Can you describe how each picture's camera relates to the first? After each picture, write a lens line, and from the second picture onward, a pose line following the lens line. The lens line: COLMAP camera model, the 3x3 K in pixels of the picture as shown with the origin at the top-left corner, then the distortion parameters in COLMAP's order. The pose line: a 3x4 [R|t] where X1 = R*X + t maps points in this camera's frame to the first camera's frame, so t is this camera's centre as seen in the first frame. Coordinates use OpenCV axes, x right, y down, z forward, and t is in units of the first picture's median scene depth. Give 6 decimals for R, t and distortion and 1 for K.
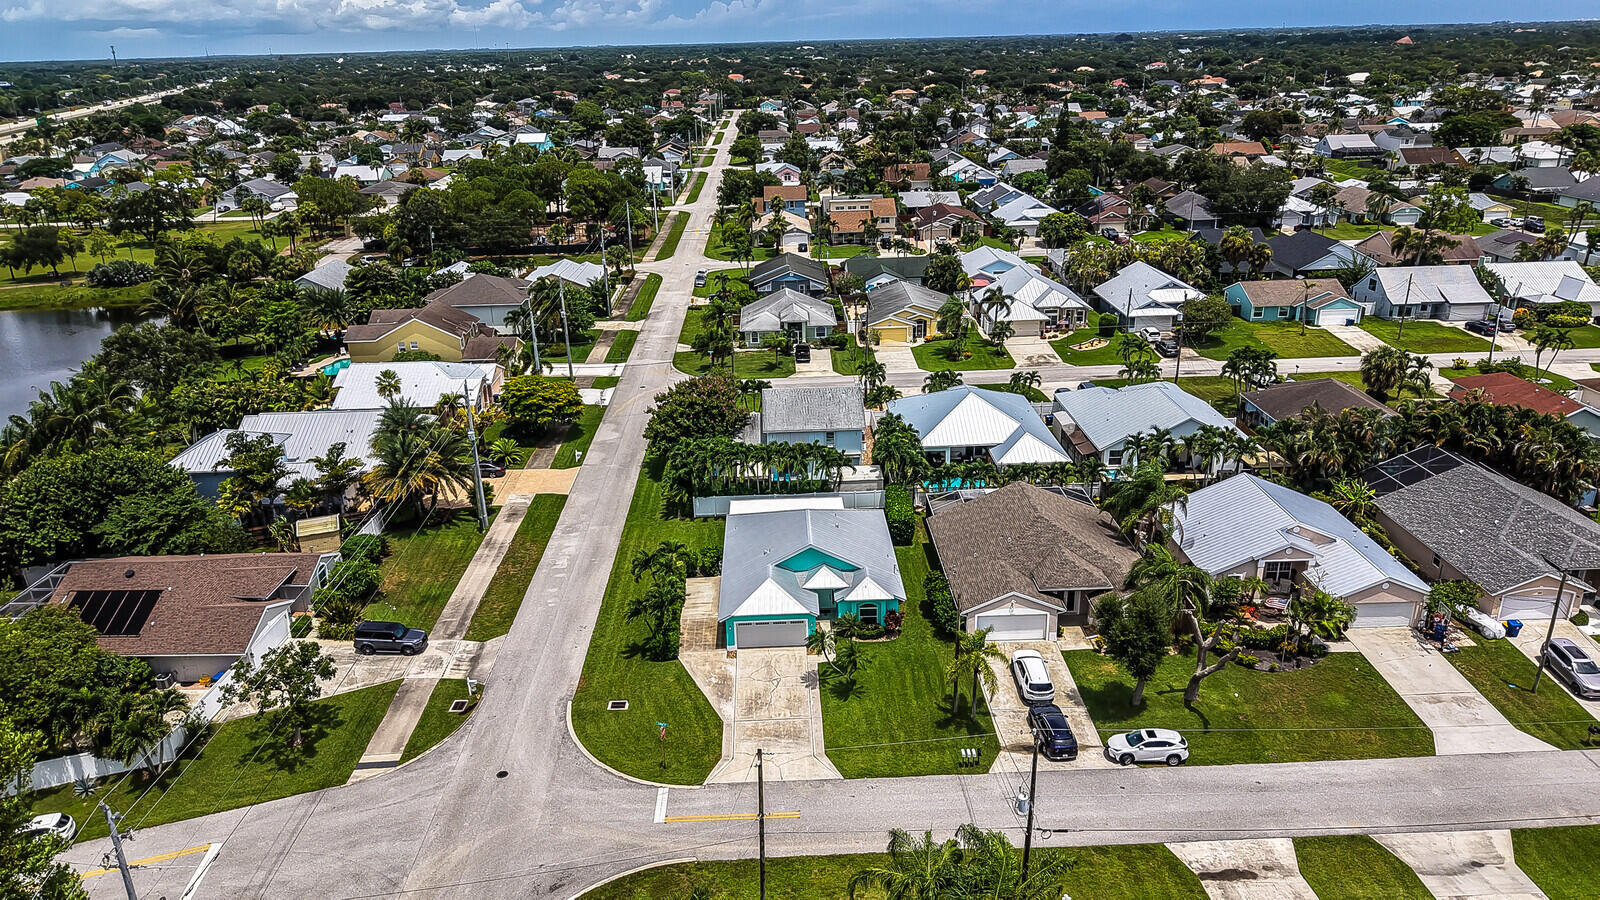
lens RADIAL K [[1067.1, 0, 794.5], [0, 1067.1, 449.4], [0, 0, 1]] dist [0.064918, -0.080817]
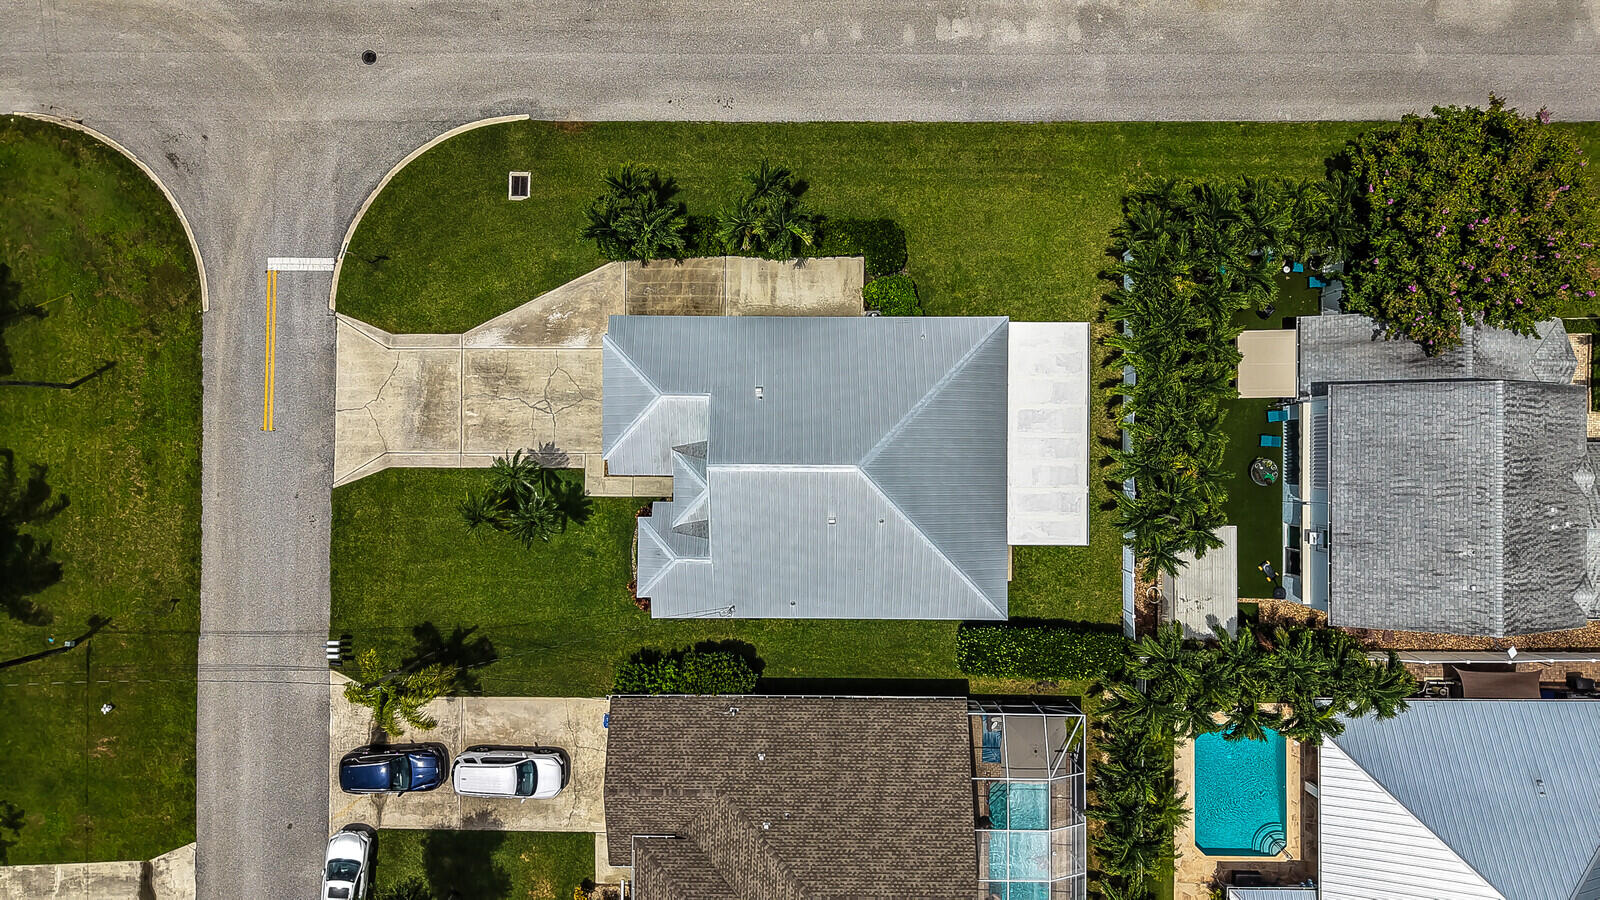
lens RADIAL K [[1067.1, 0, 794.5], [0, 1067.1, 449.4], [0, 0, 1]] dist [0.064918, -0.080817]
pose [[-0.031261, 0.999383, 0.016036, -0.005173], [-0.350323, -0.025981, 0.936268, -0.451400], [0.936107, 0.023651, 0.350919, 0.824824]]
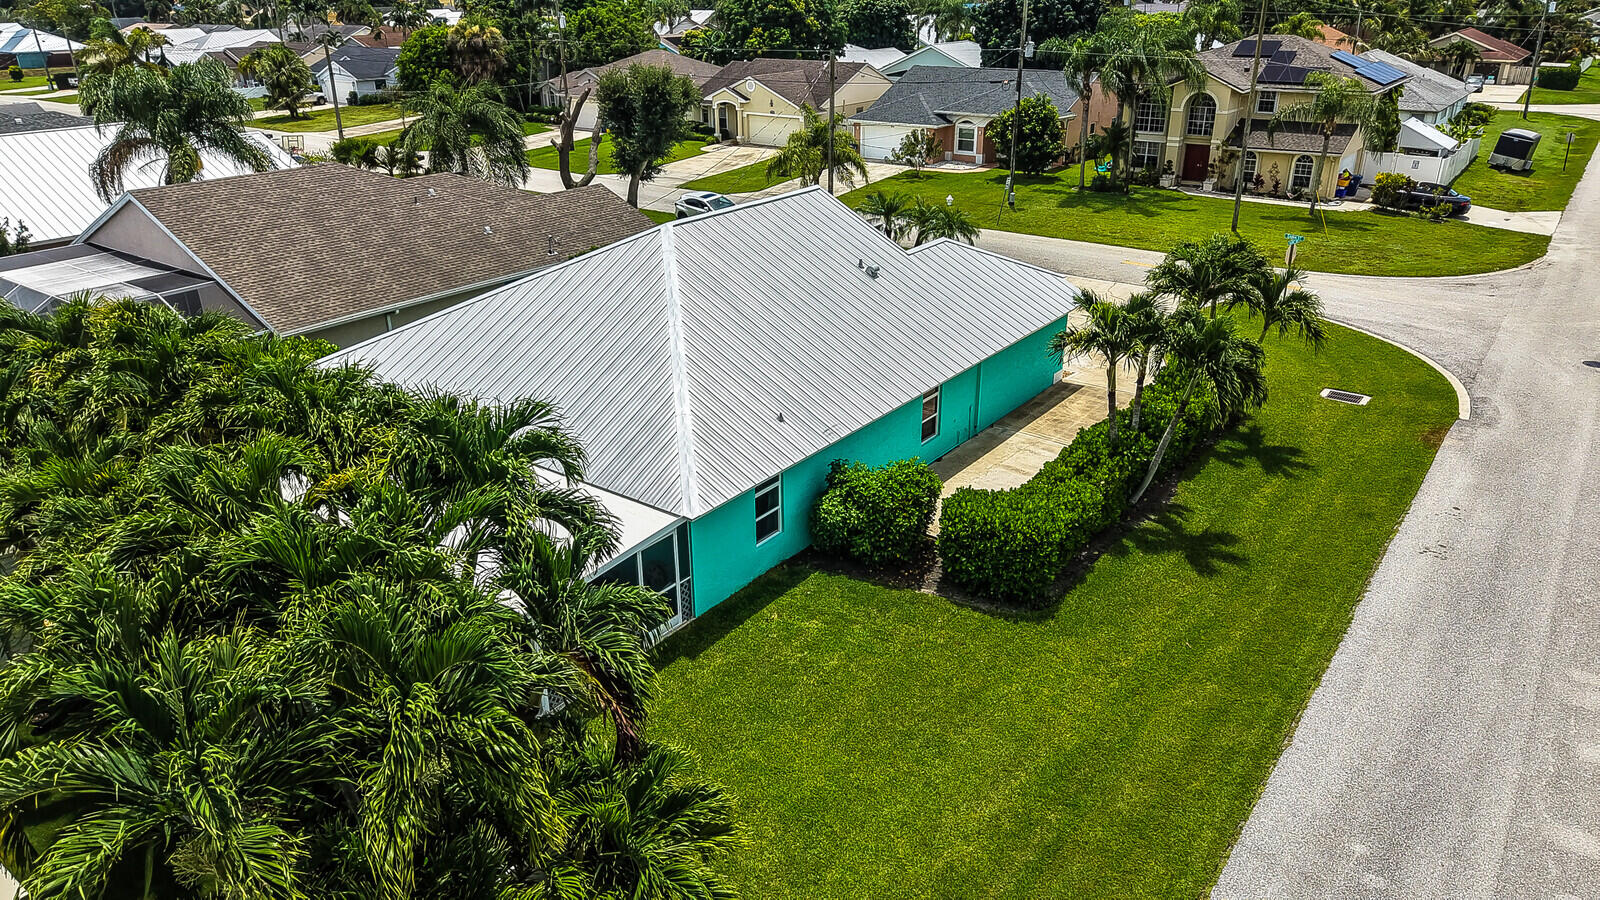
lens RADIAL K [[1067.1, 0, 794.5], [0, 1067.1, 449.4], [0, 0, 1]] dist [0.064918, -0.080817]
pose [[-0.782633, -0.208678, 0.586463, -0.230794], [0.258070, 0.748582, 0.610758, -0.084934], [-0.566467, 0.629348, -0.532012, 1.251602]]
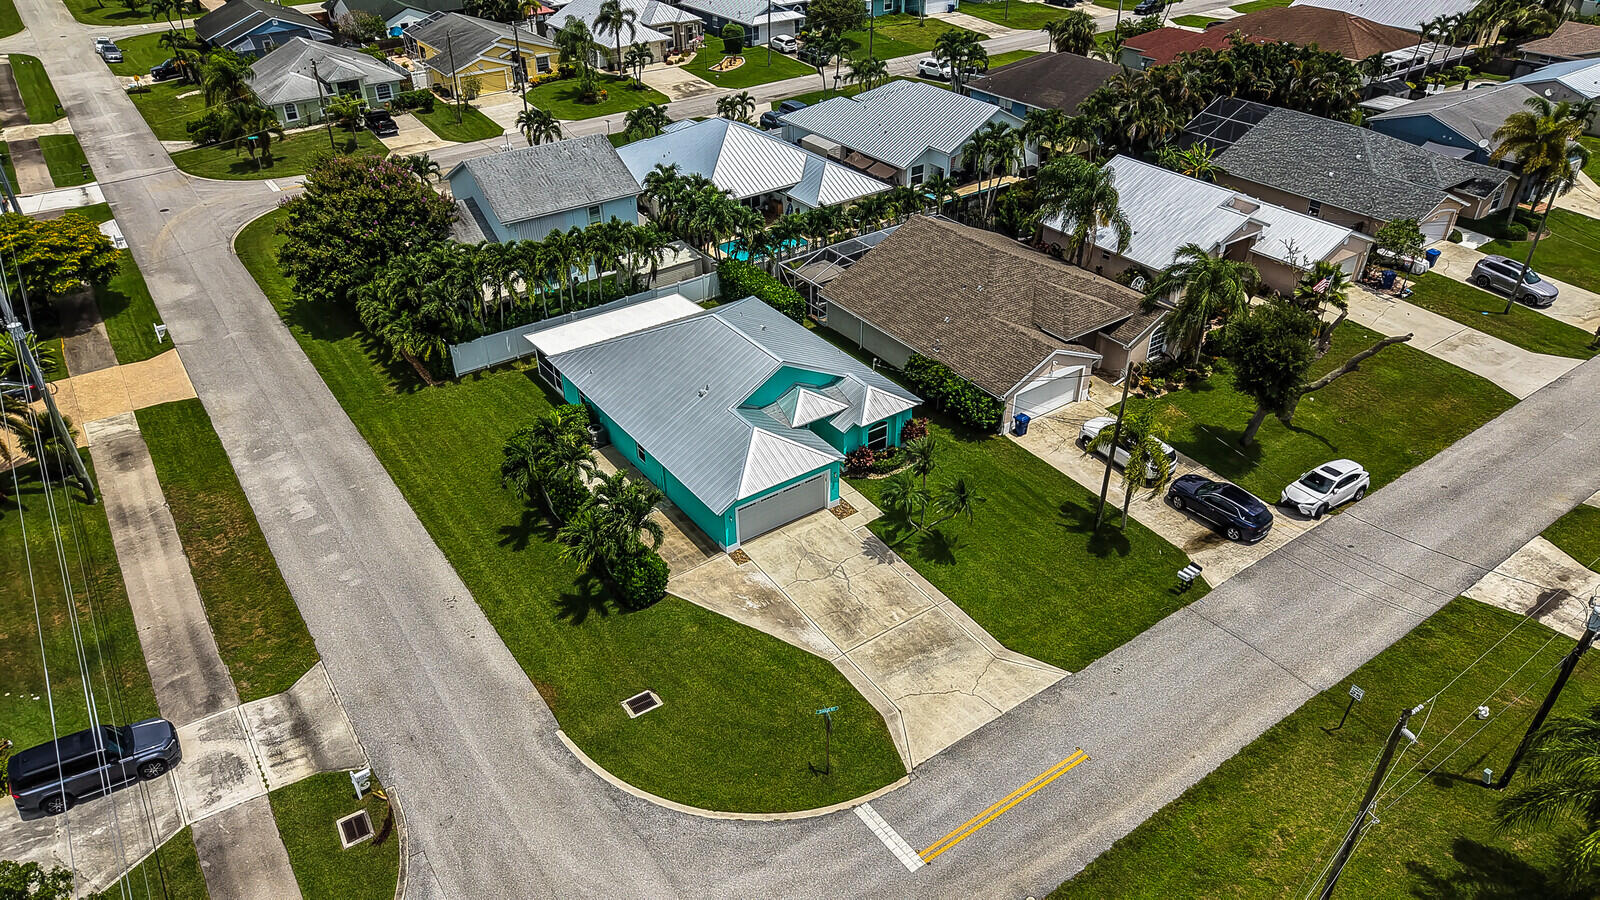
lens RADIAL K [[1067.1, 0, 794.5], [0, 1067.1, 449.4], [0, 0, 1]] dist [0.064918, -0.080817]
pose [[0.833787, -0.289791, 0.469915, -0.293922], [0.191109, 0.950039, 0.246787, -0.017853], [-0.517954, -0.115963, 0.847512, 0.428950]]
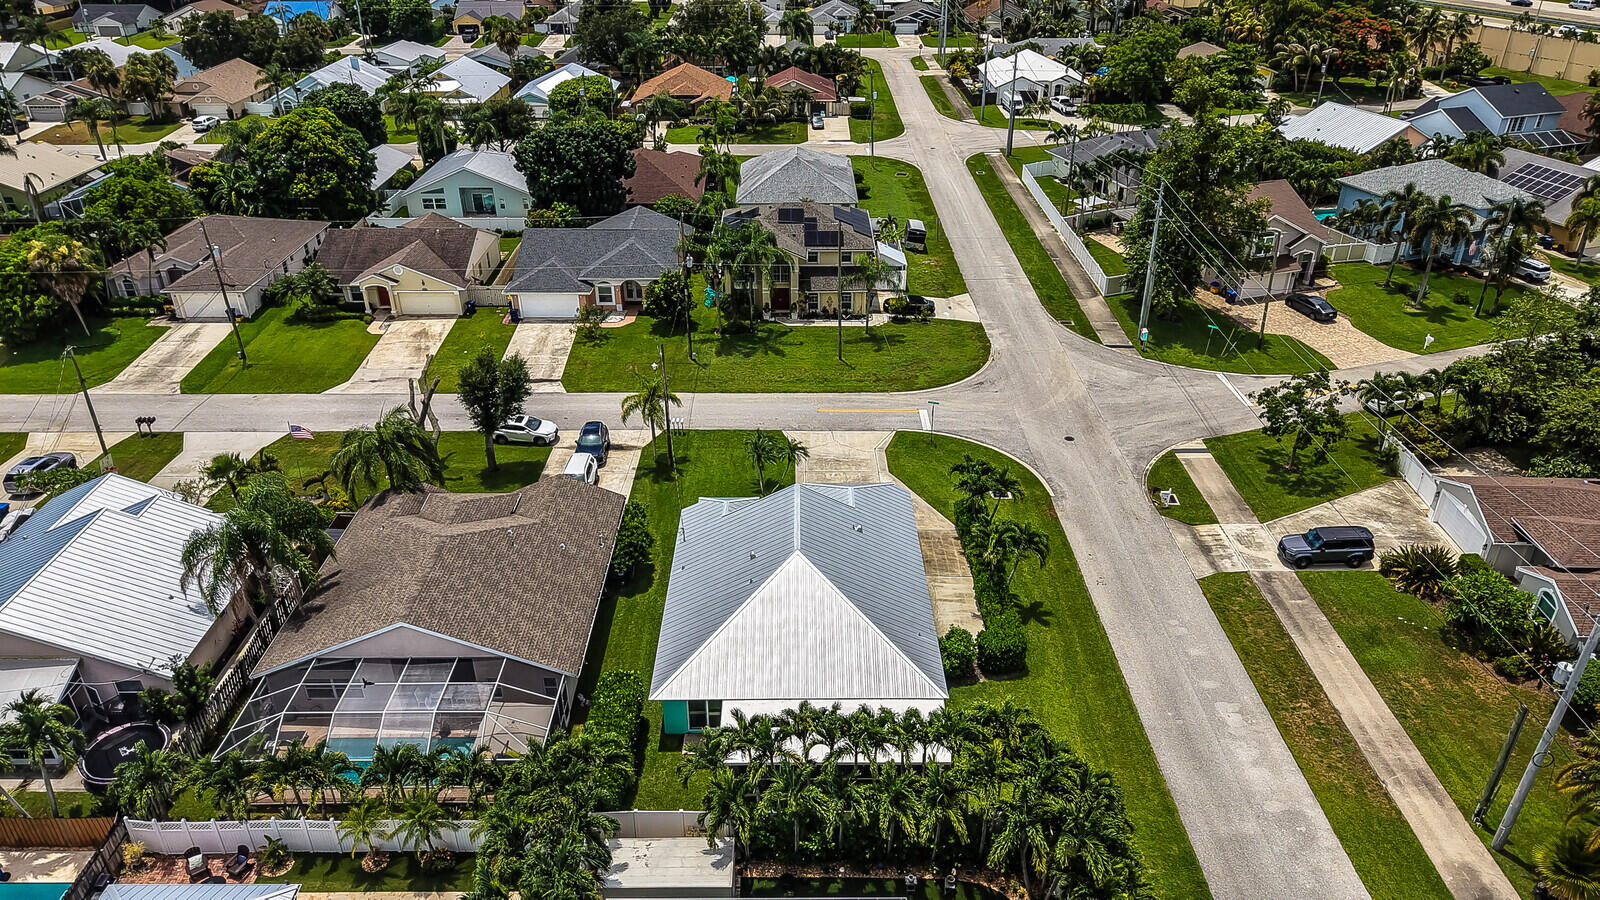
lens RADIAL K [[1067.1, 0, 794.5], [0, 1067.1, 449.4], [0, 0, 1]] dist [0.064918, -0.080817]
pose [[-0.998959, 0.023173, 0.039295, -0.013884], [0.044992, 0.642786, 0.764723, -0.487827], [-0.007538, 0.765695, -0.643160, 1.428258]]
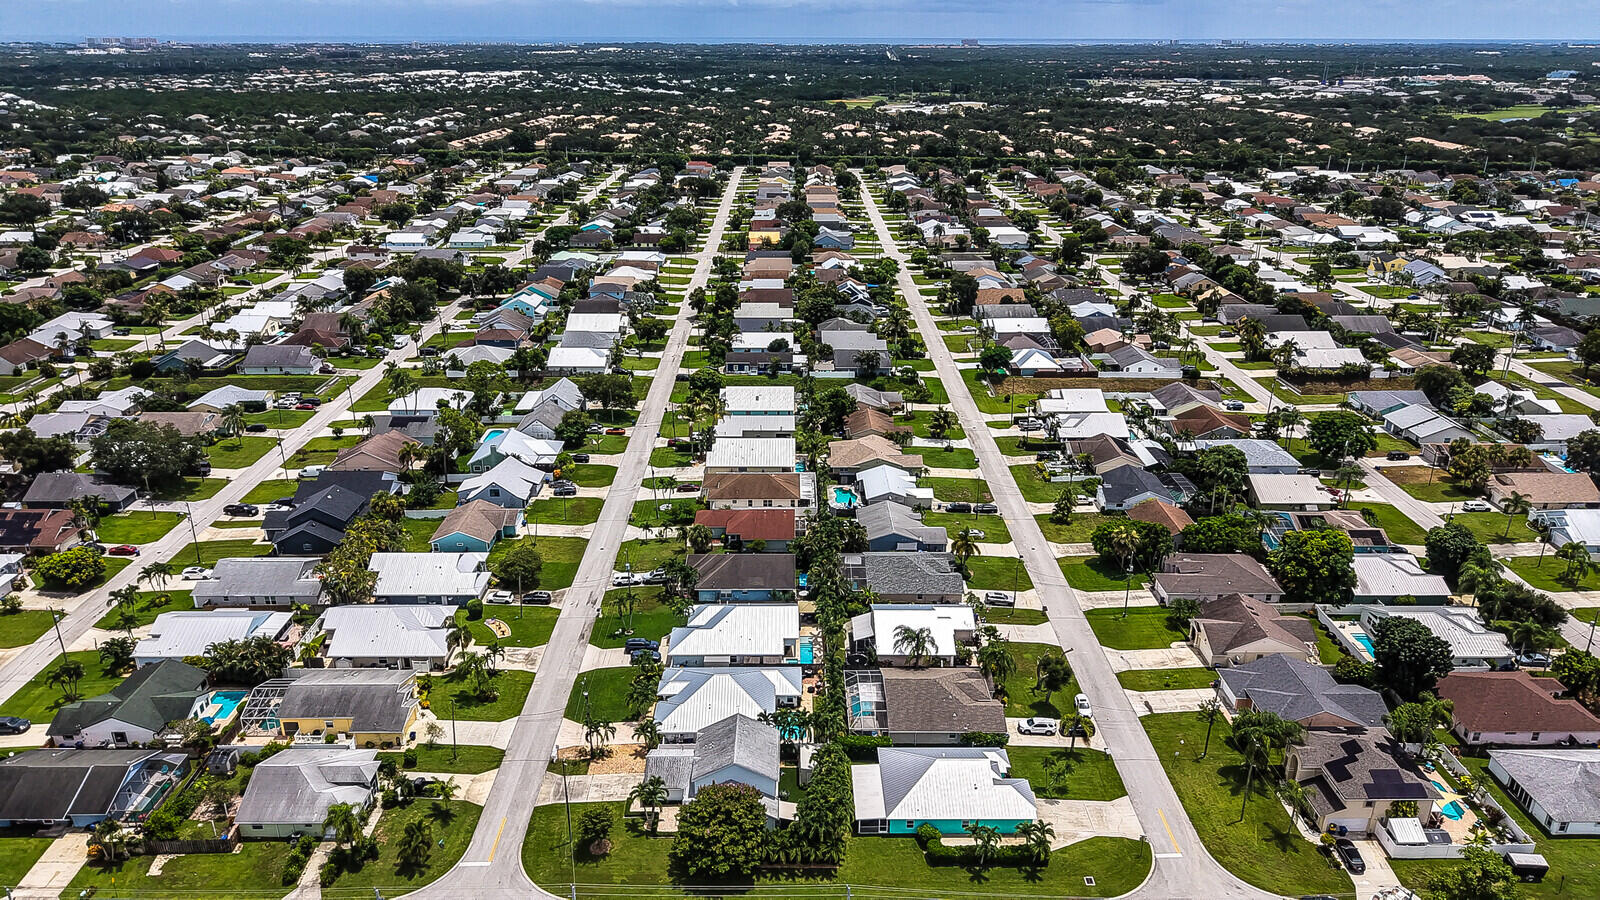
lens RADIAL K [[1067.1, 0, 794.5], [0, 1067.1, 449.4], [0, 0, 1]] dist [0.064918, -0.080817]
pose [[0.017030, -0.338509, 0.940809, -1.390169], [0.358675, 0.880387, 0.310276, -0.956678], [-0.933307, 0.332161, 0.136408, 0.874350]]
